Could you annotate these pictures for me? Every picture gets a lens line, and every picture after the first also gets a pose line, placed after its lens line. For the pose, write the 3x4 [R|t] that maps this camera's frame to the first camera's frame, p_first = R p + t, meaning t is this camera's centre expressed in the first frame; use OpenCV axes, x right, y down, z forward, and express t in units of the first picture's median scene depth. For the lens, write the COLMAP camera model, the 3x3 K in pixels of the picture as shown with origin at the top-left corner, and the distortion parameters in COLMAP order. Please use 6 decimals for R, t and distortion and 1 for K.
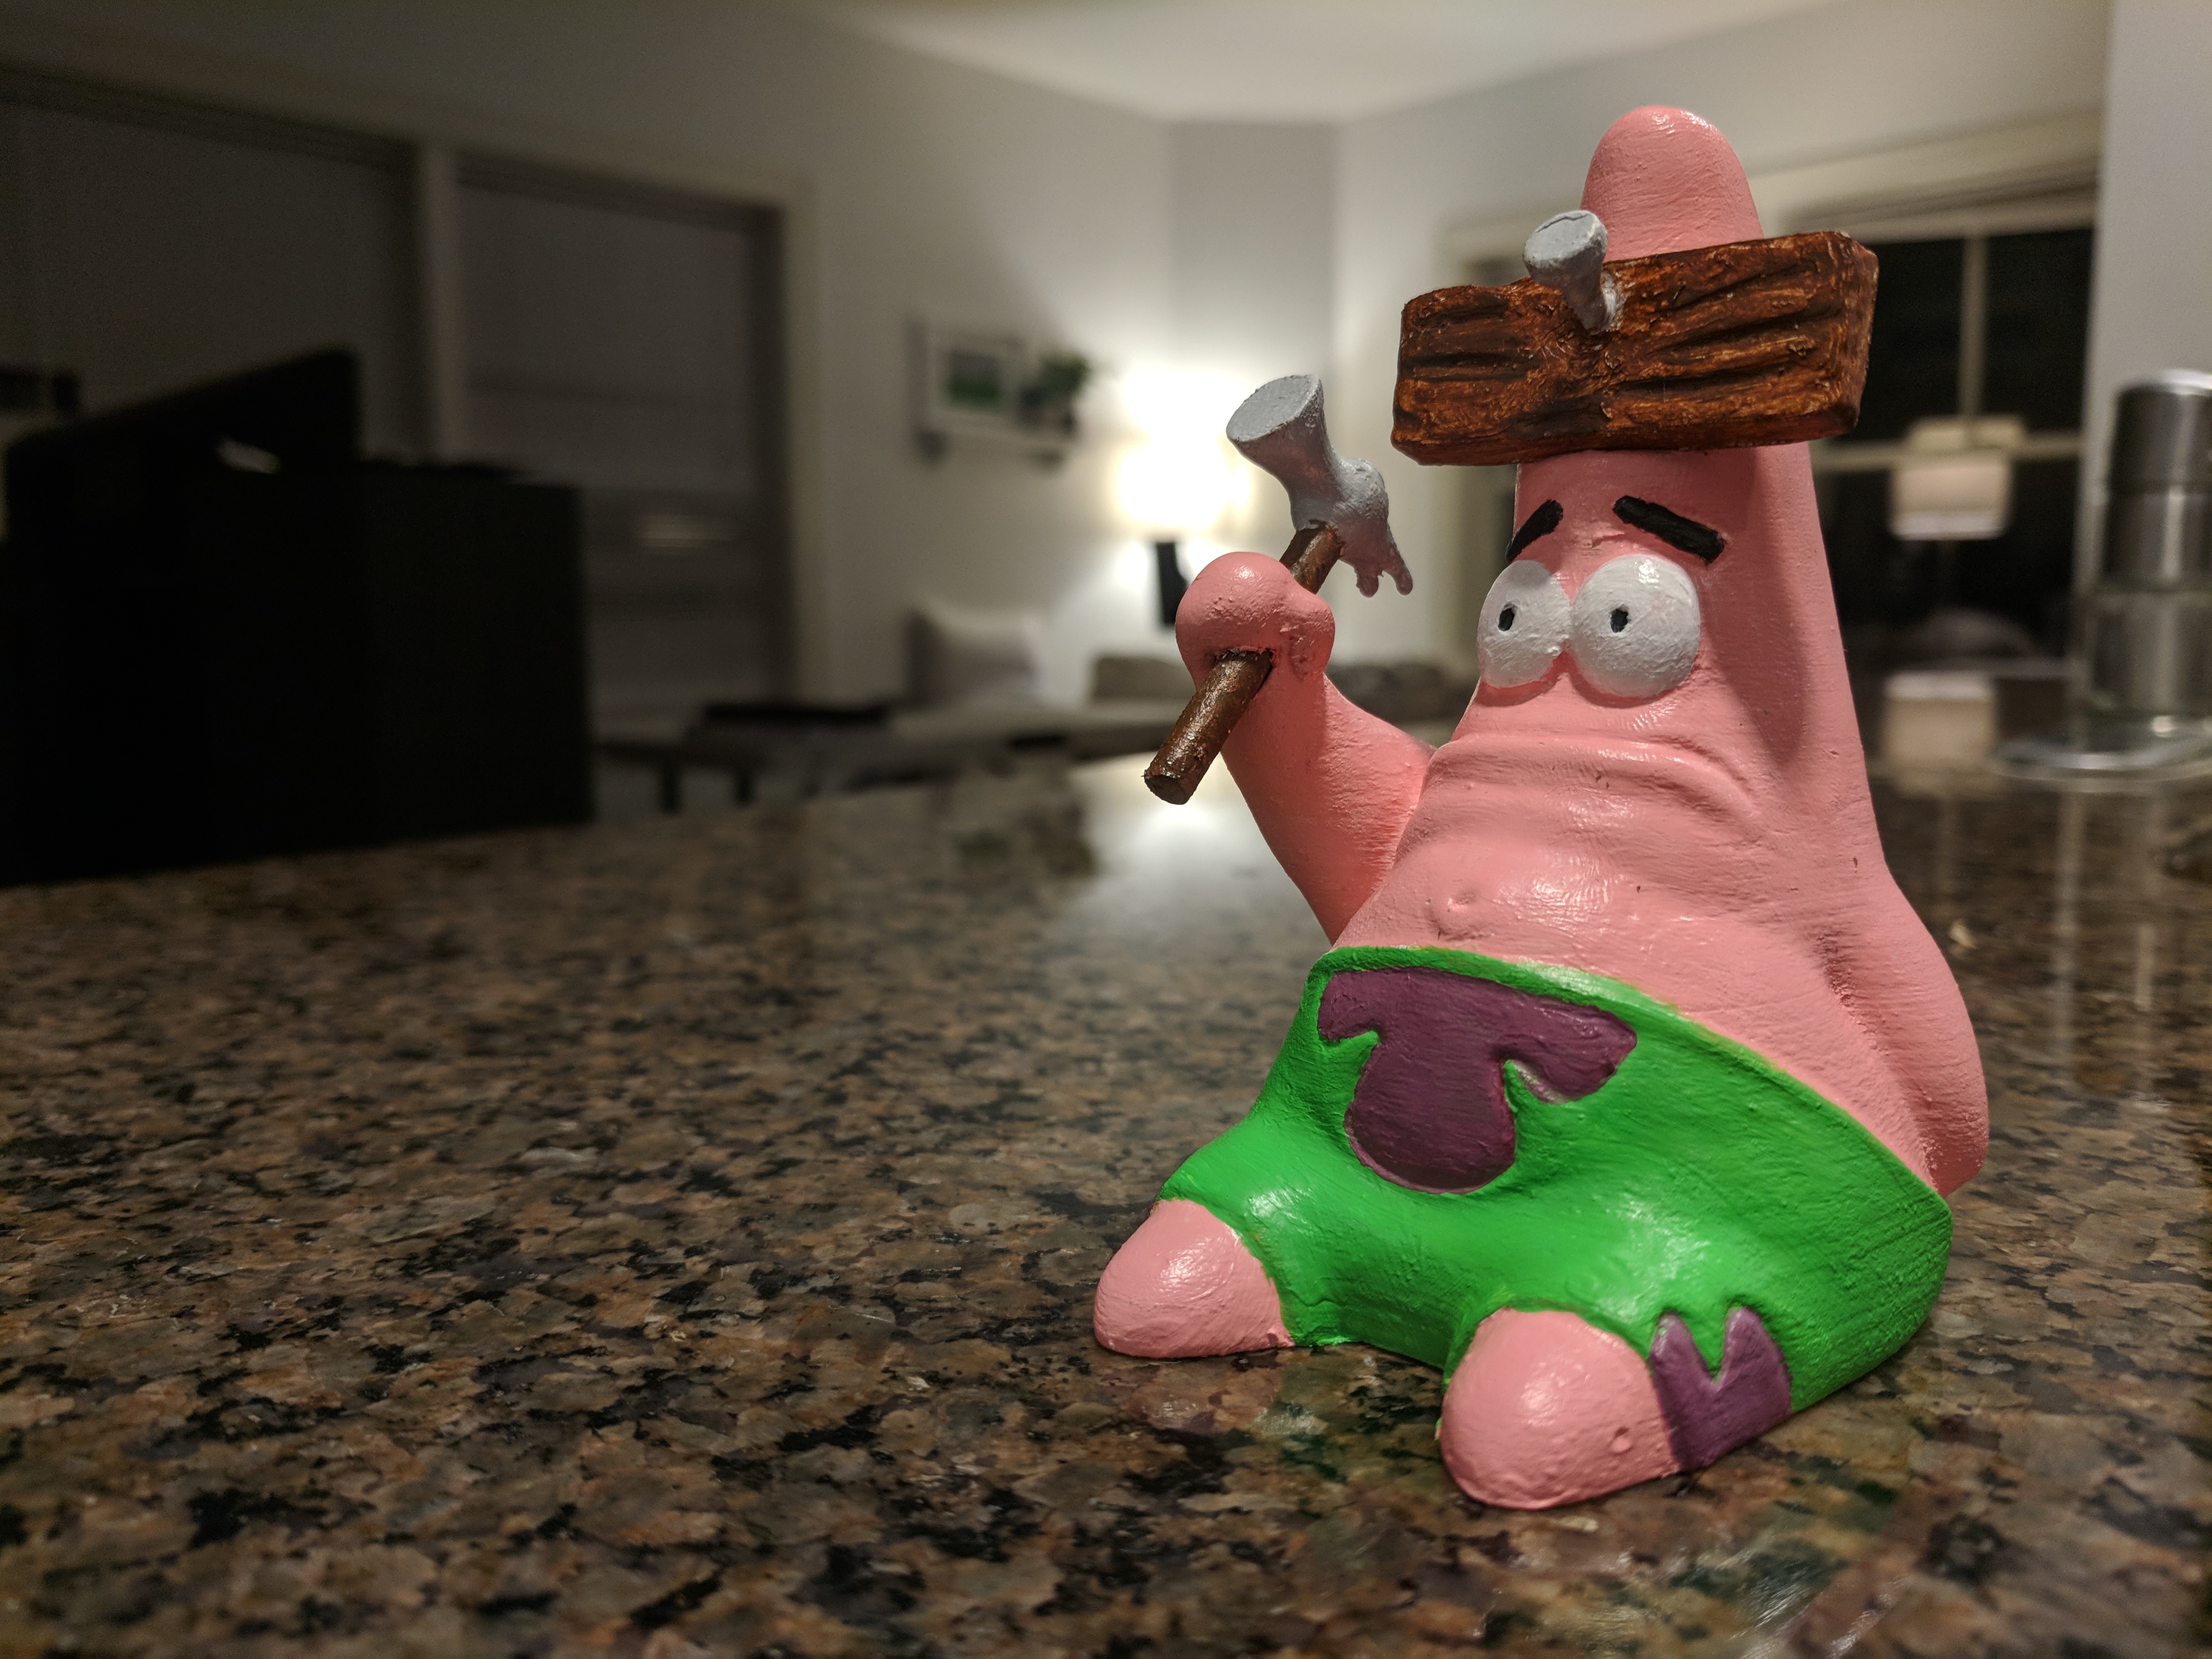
lens RADIAL K [[1747.7, 0, 1108.9], [0, 1747.7, 805.4], [0, 0, 1]] dist [0.000078, 0.017150]
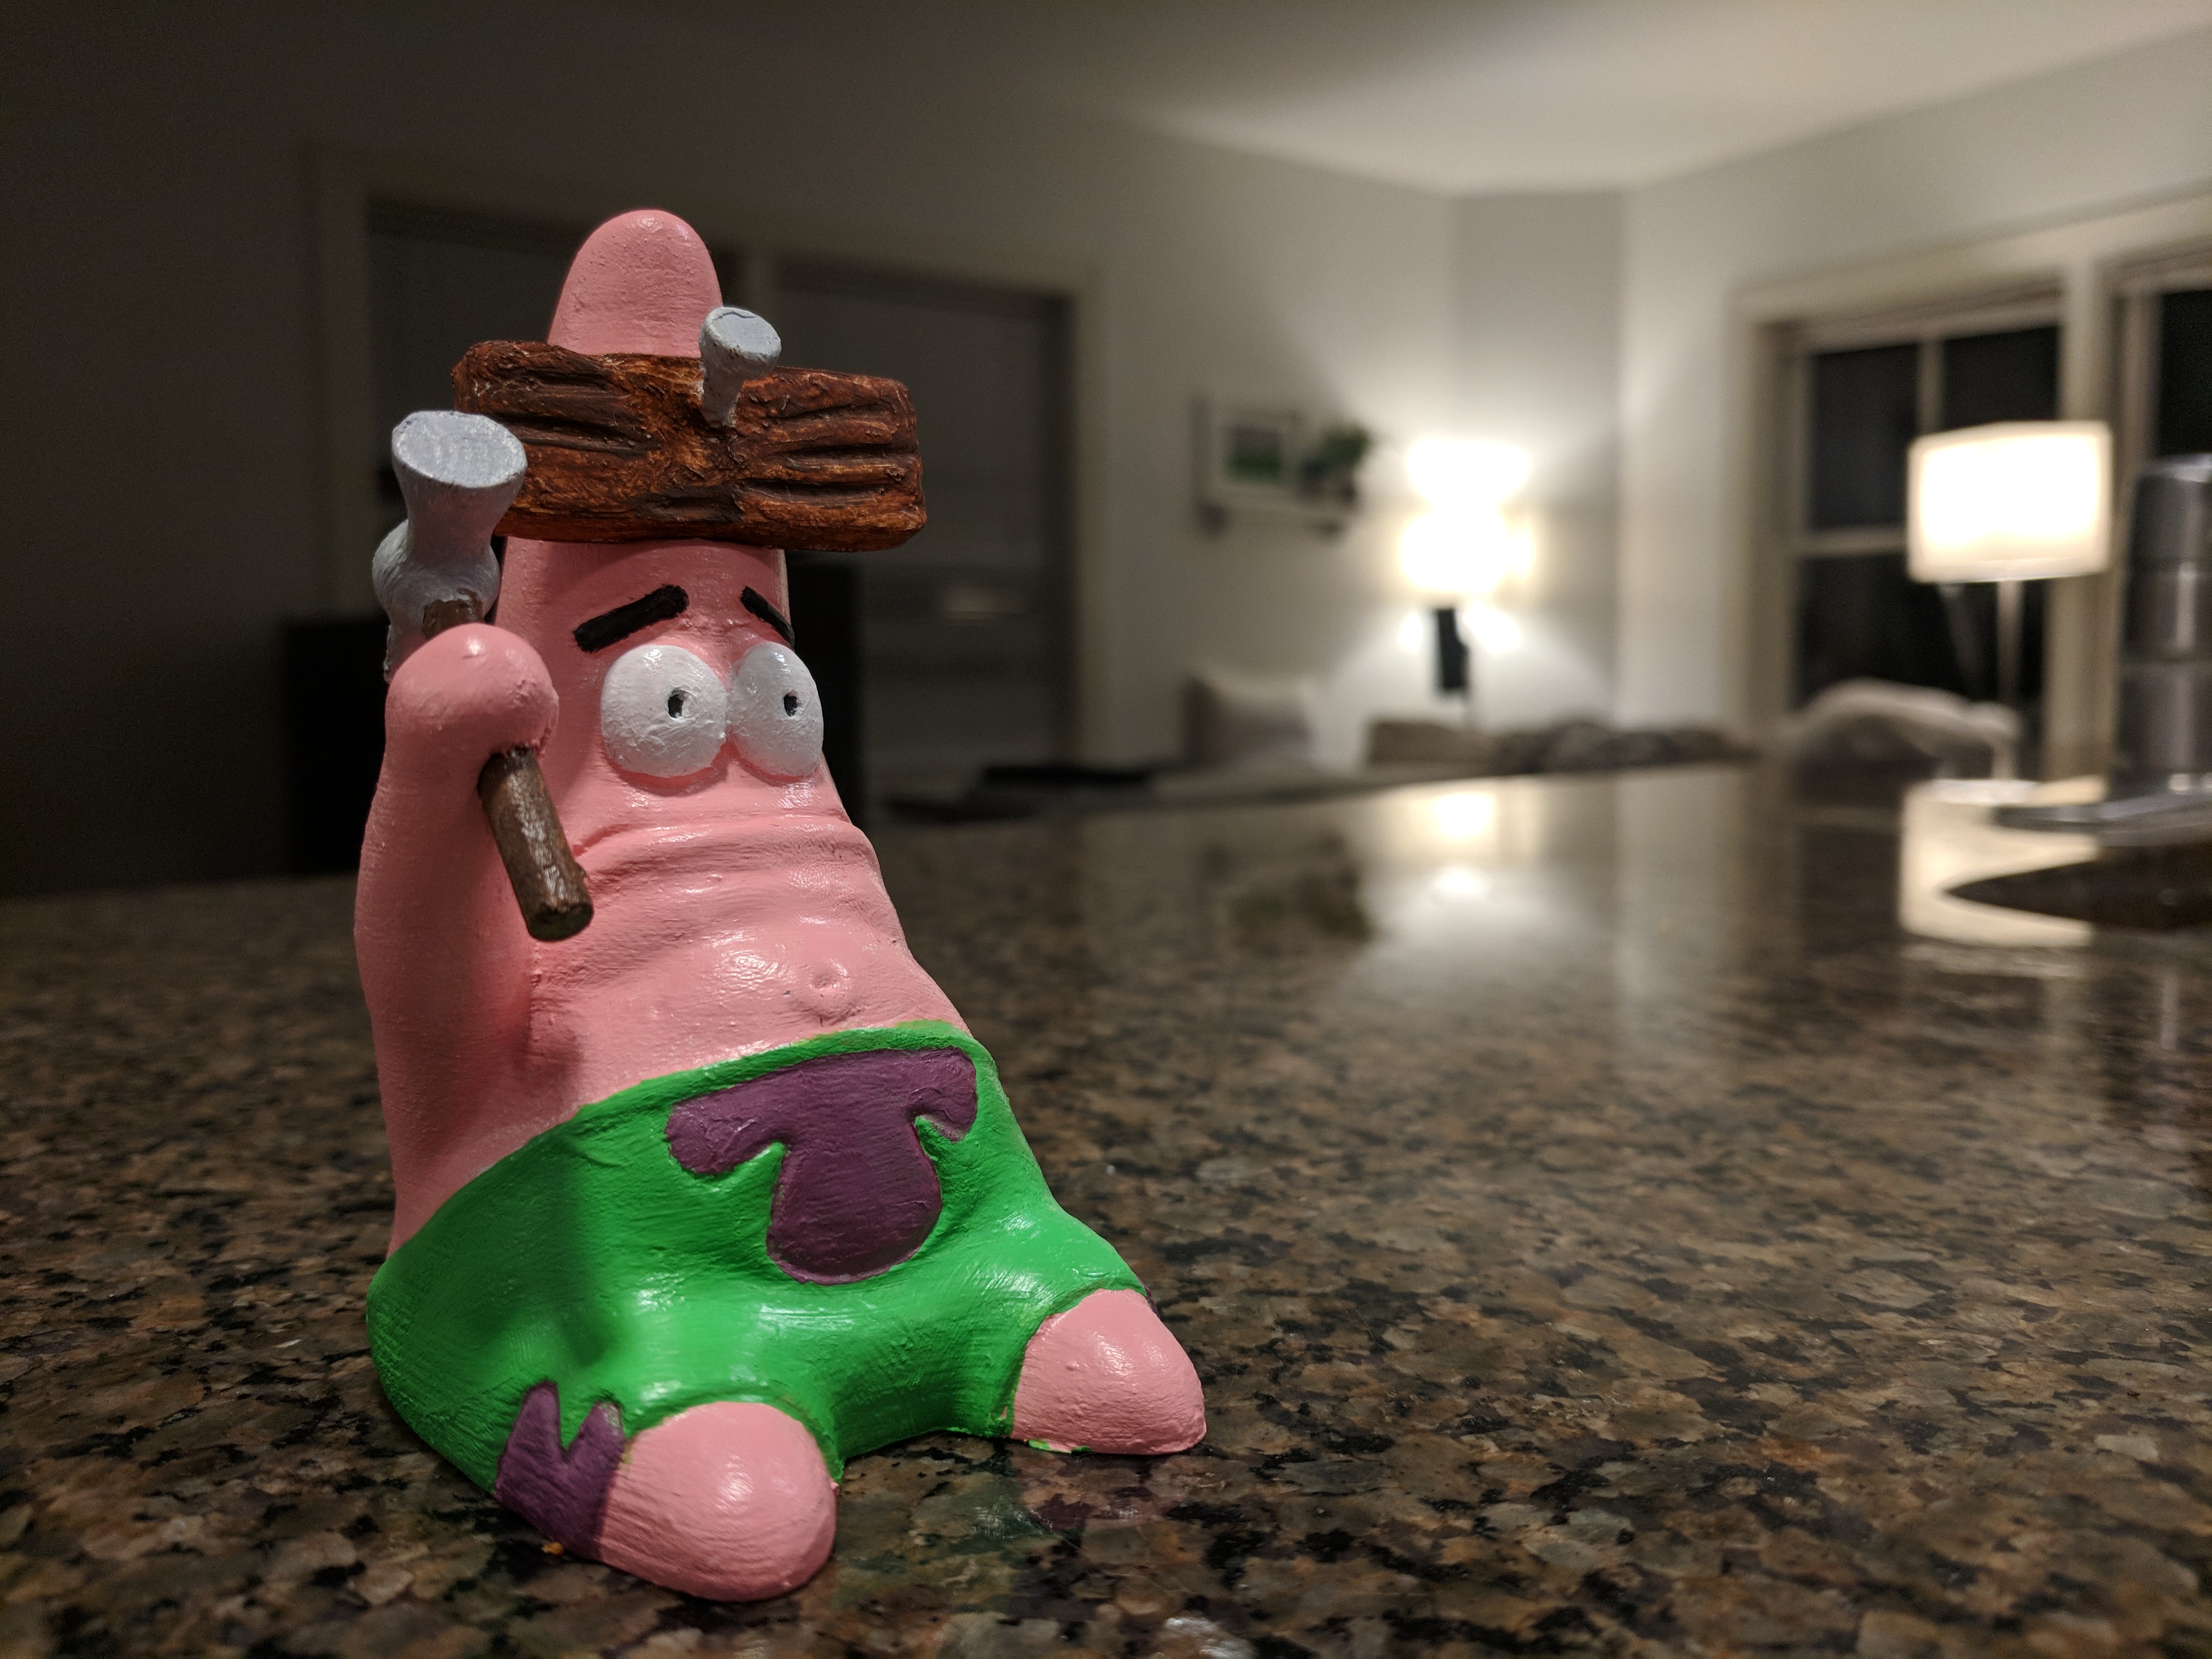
lens RADIAL K [[1735.5, 0, 1106.0], [0, 1735.5, 829.5], [0, 0, 1]] dist [-0.000798, 0.020959]
pose [[0.149791, -0.077363, 0.985686, -0.739391], [0.134817, 0.989221, 0.057153, -0.066897], [-0.979483, 0.124327, 0.158606, 0.674545]]
